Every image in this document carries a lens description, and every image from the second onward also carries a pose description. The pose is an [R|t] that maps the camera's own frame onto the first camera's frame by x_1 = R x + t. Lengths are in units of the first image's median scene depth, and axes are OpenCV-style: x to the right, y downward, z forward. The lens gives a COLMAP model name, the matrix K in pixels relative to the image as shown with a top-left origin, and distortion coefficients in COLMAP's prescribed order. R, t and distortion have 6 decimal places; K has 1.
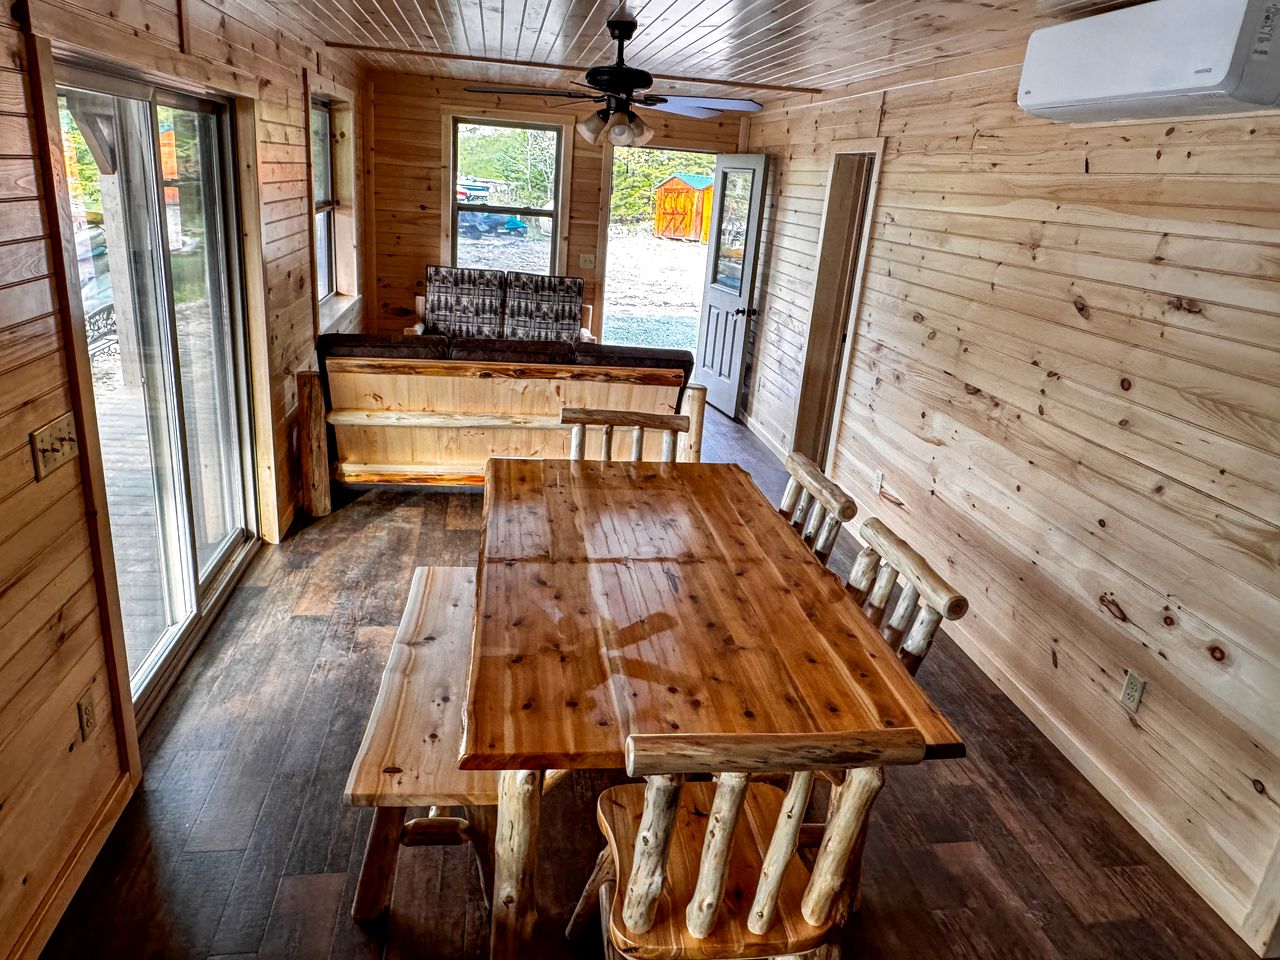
lens RADIAL K [[909.7, 0, 636.2], [0, 909.7, 475.8], [0, 0, 1]] dist [0.024767, -0.000760]
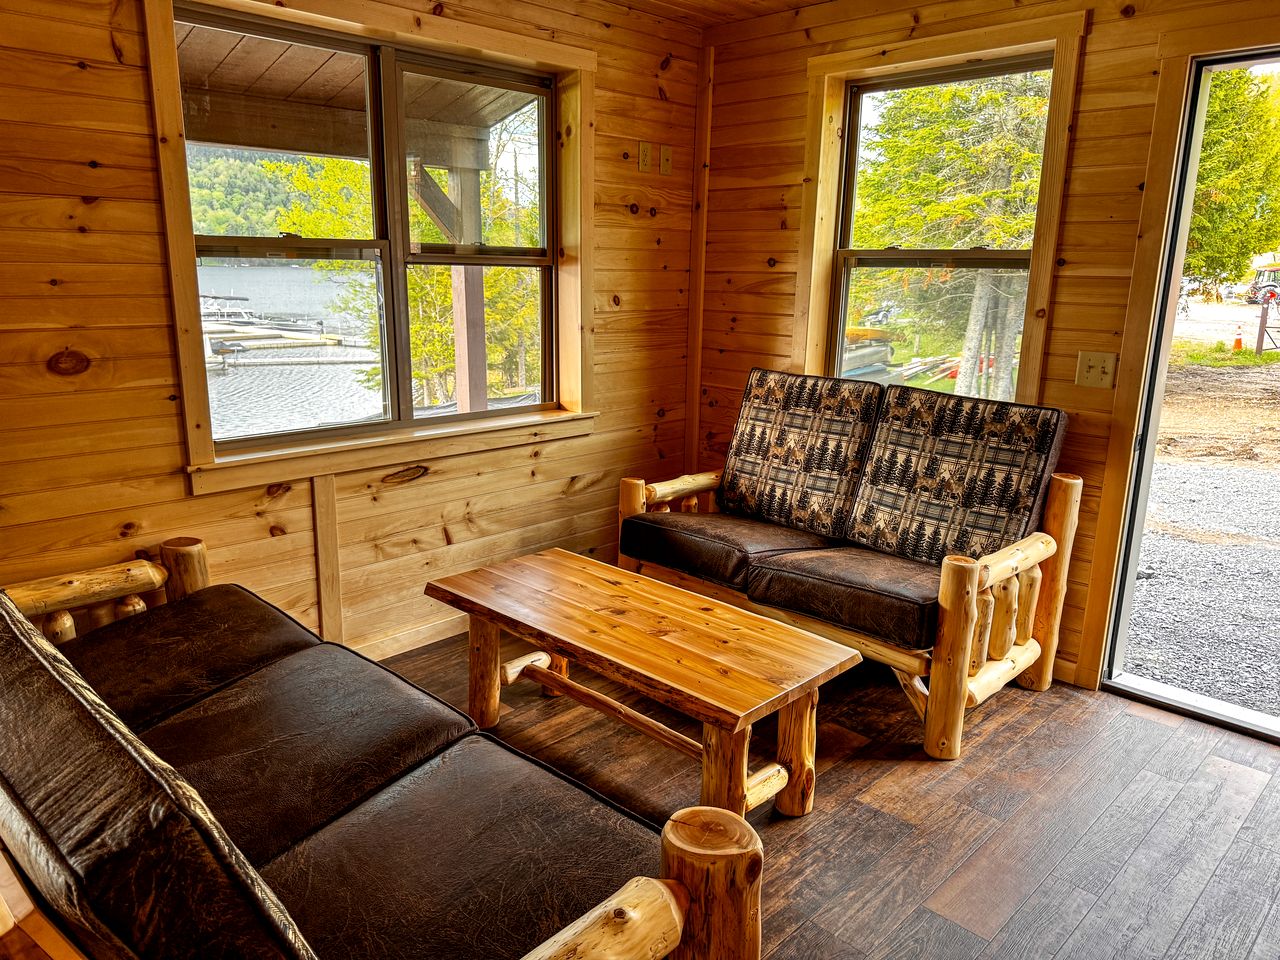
lens RADIAL K [[909.7, 0, 637.3], [0, 909.7, 490.1], [0, 0, 1]] dist [0.024767, -0.000760]
pose [[0.603107, 0.127533, -0.787399, 0.154436], [-0.225199, 0.974202, -0.014702, -0.139016], [0.765211, 0.186189, 0.616268, 0.637363]]
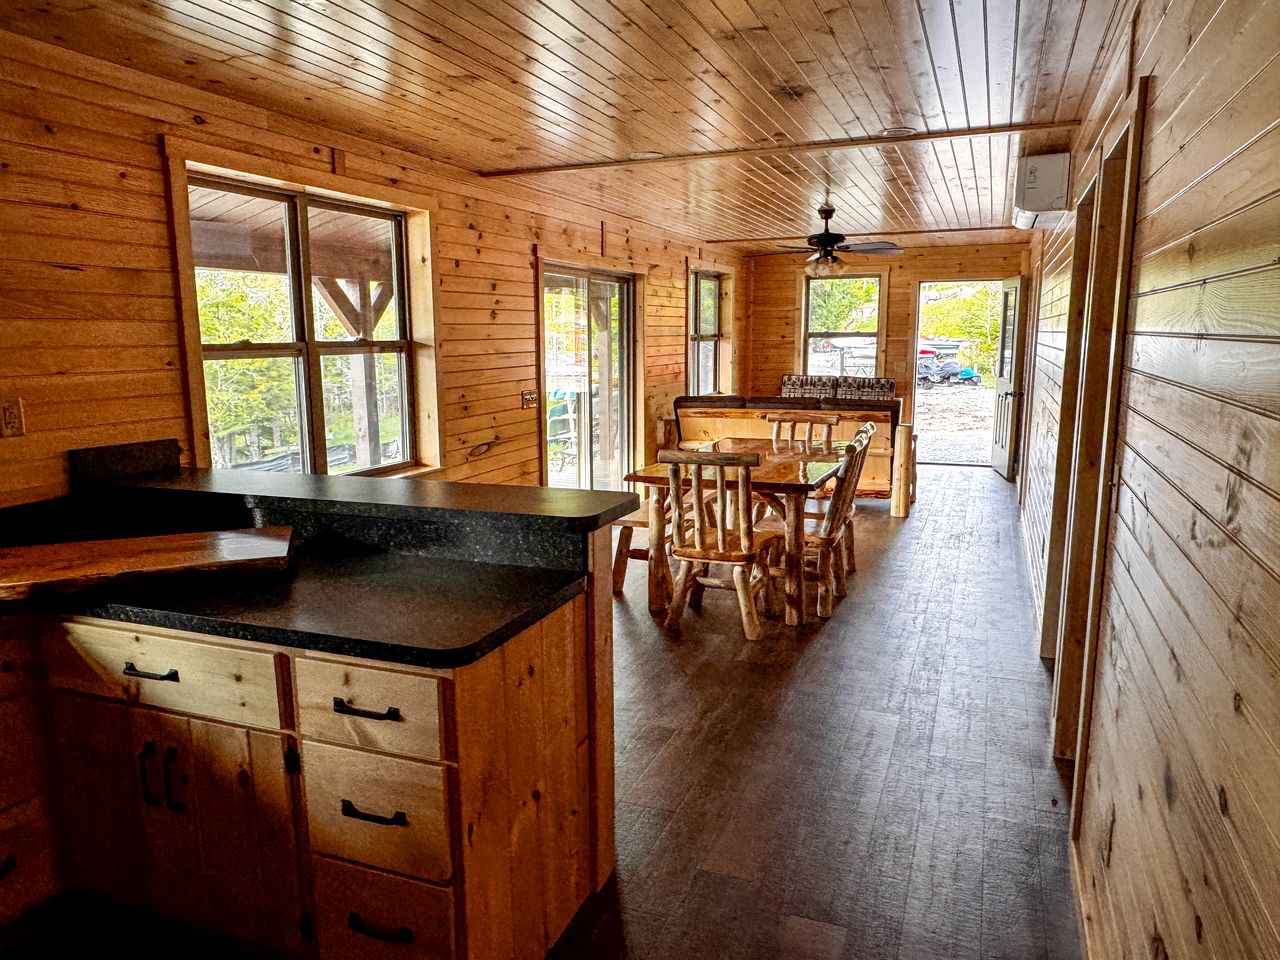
lens RADIAL K [[909.7, 0, 639.1], [0, 909.7, 480.1], [0, 0, 1]] dist [0.024767, -0.000760]
pose [[0.868099, 0.000206, -0.496390, 0.292849], [-0.085918, 0.984969, -0.149846, 0.172781], [0.488898, 0.172731, 0.855069, -0.327766]]
